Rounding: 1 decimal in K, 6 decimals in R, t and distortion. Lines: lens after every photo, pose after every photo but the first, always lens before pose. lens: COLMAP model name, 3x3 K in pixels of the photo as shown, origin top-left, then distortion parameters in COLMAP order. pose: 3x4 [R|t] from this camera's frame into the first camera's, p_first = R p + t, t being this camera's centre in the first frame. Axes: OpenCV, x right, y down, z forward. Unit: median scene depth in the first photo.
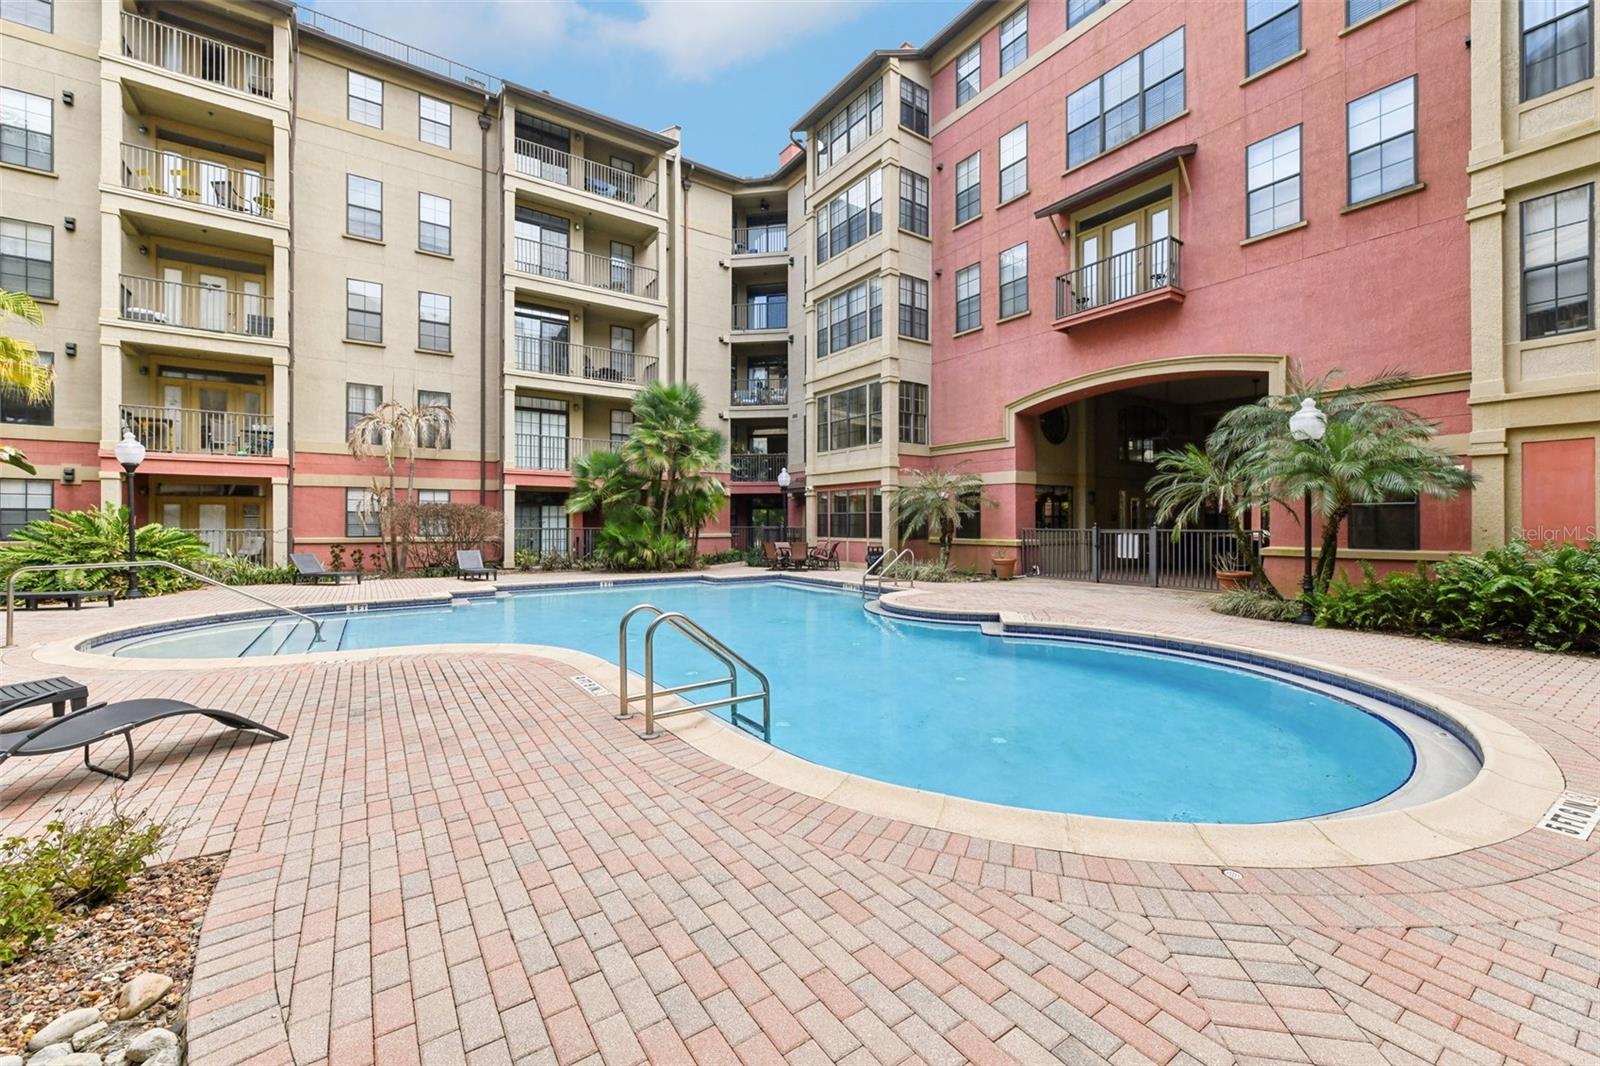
lens RADIAL K [[632.3, 0, 814.7], [0, 632.3, 518.4], [0, 0, 1]] dist [0.002572, -0.000344]
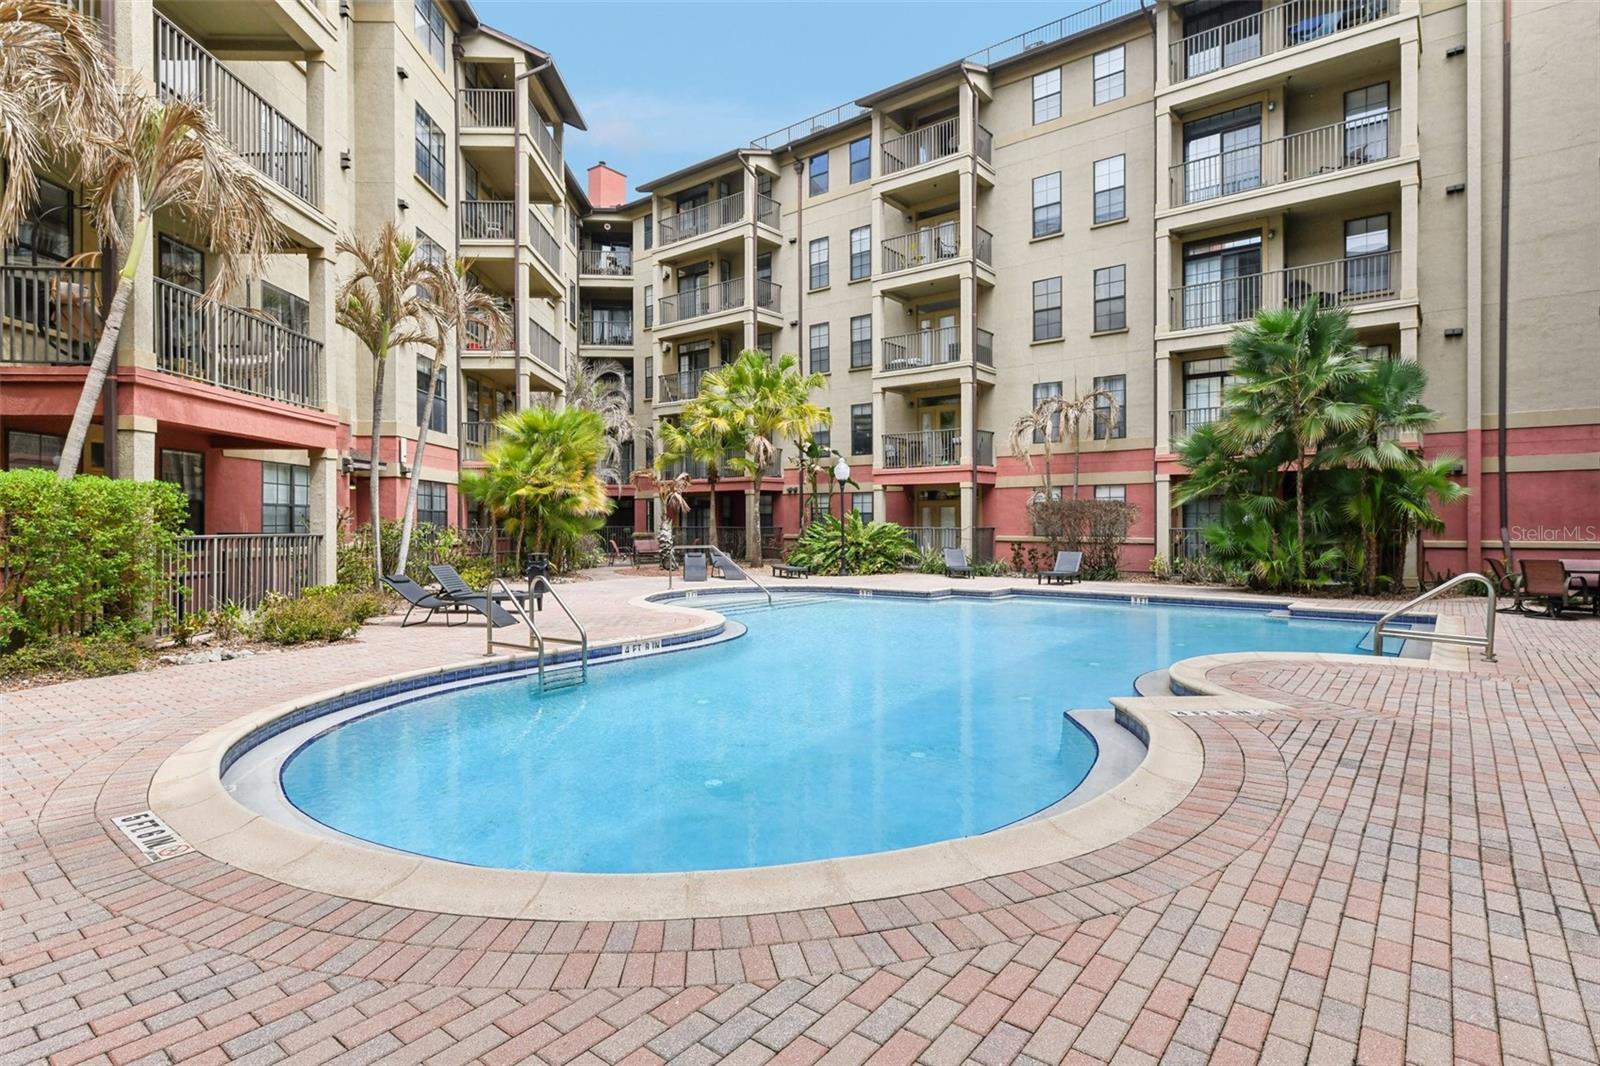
lens RADIAL K [[826.2, 0, 799.0], [0, 826.2, 525.7], [0, 0, 1]] dist [0.002691, 0.000252]
pose [[0.278915, 0.002800, -0.960312, 0.416470], [0.007515, 0.999959, 0.005098, 0.003443], [0.960286, -0.008639, 0.278882, 0.250848]]
